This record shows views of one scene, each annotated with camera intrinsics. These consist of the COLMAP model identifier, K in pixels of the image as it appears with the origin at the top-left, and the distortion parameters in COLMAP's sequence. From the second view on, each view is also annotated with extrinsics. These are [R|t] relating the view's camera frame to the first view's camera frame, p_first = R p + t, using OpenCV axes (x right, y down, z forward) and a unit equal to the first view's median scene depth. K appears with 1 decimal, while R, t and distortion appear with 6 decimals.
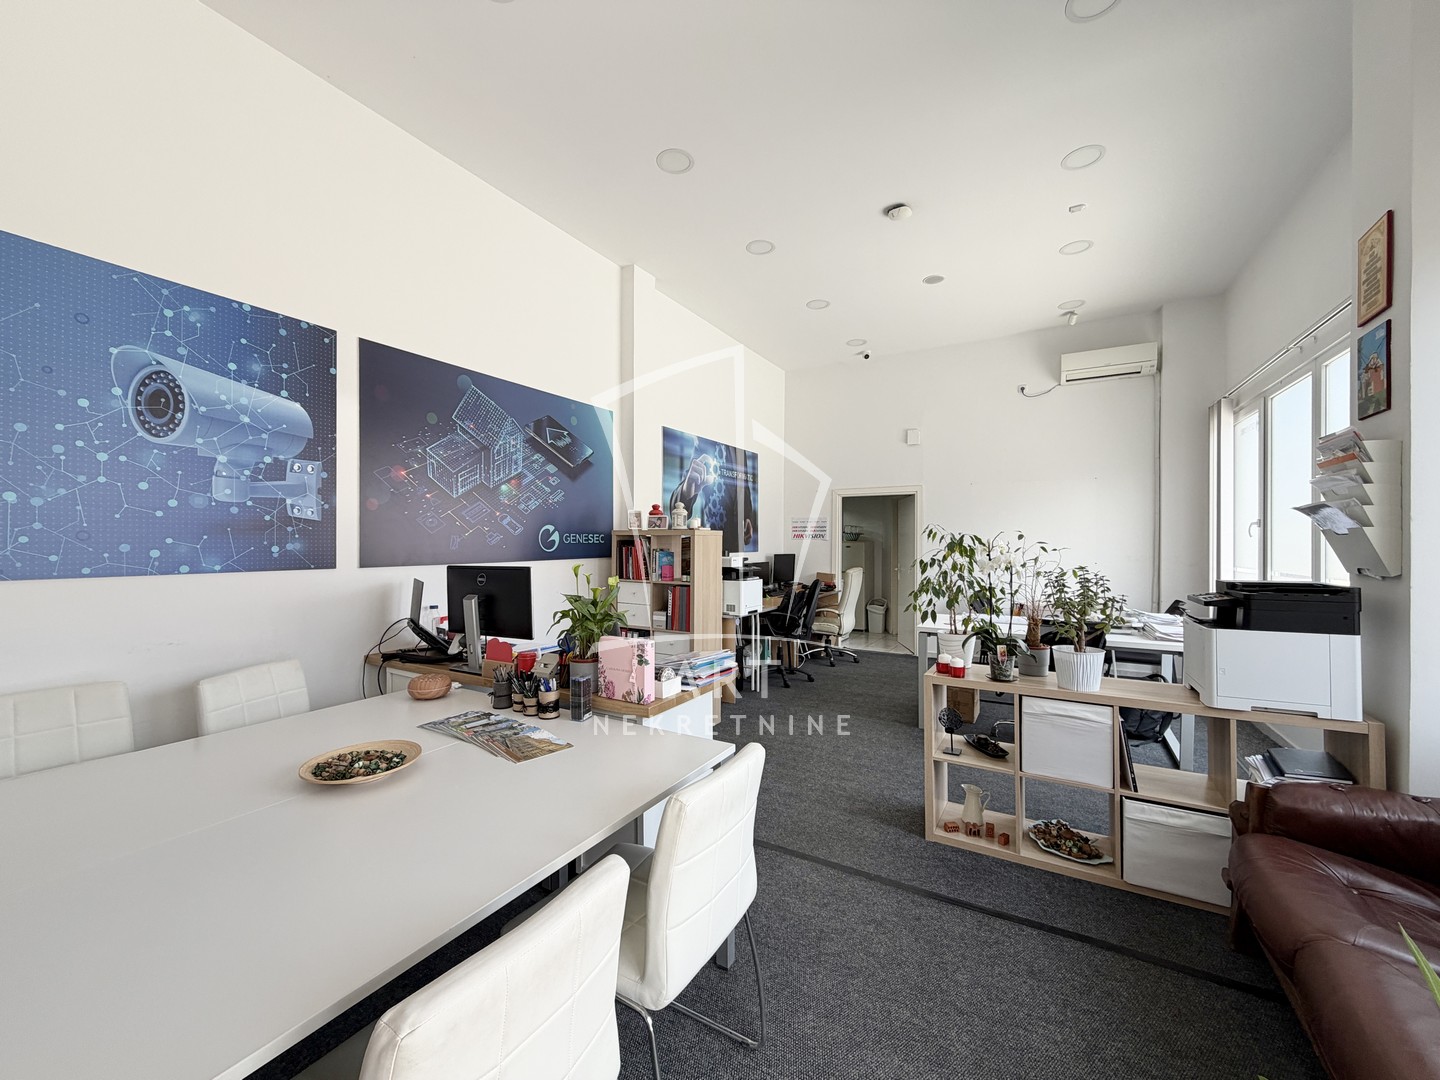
lens RADIAL K [[571.5, 0, 713.2], [0, 571.5, 543.4], [0, 0, 1]] dist [-0.001717, 0.000030]
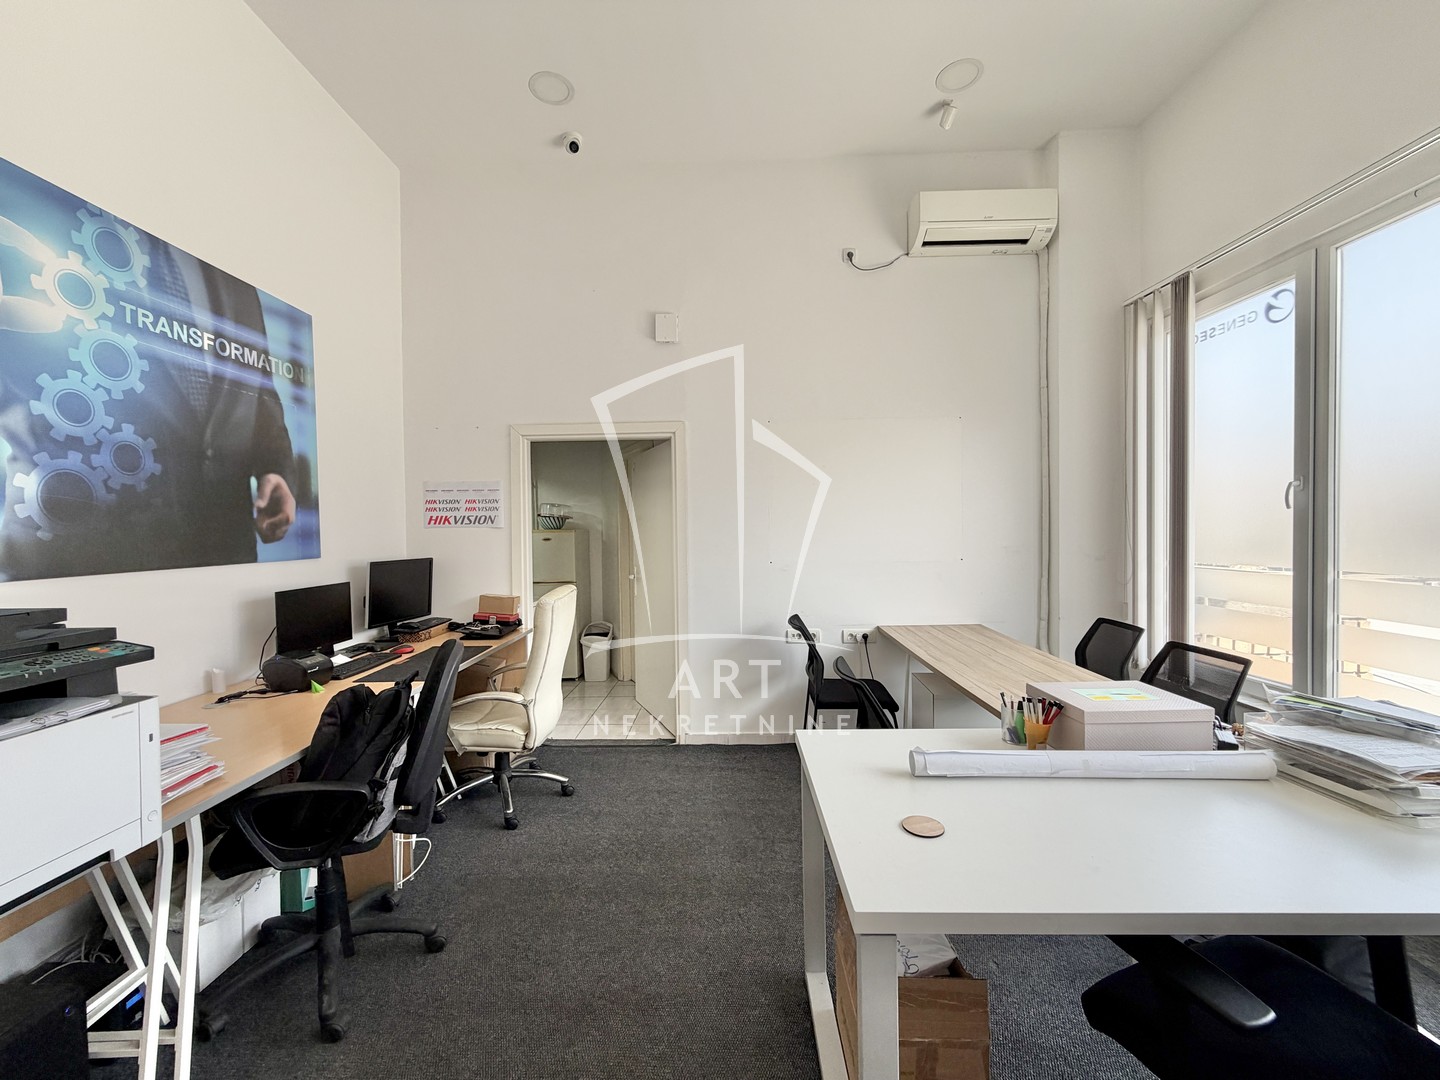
lens RADIAL K [[571.5, 0, 713.2], [0, 571.5, 543.4], [0, 0, 1]] dist [-0.001717, 0.000030]
pose [[0.873345, -0.026177, 0.486399, 0.129299], [0.017754, 0.999602, 0.021918, 0.000090], [-0.486779, -0.010506, 0.873462, 0.522250]]
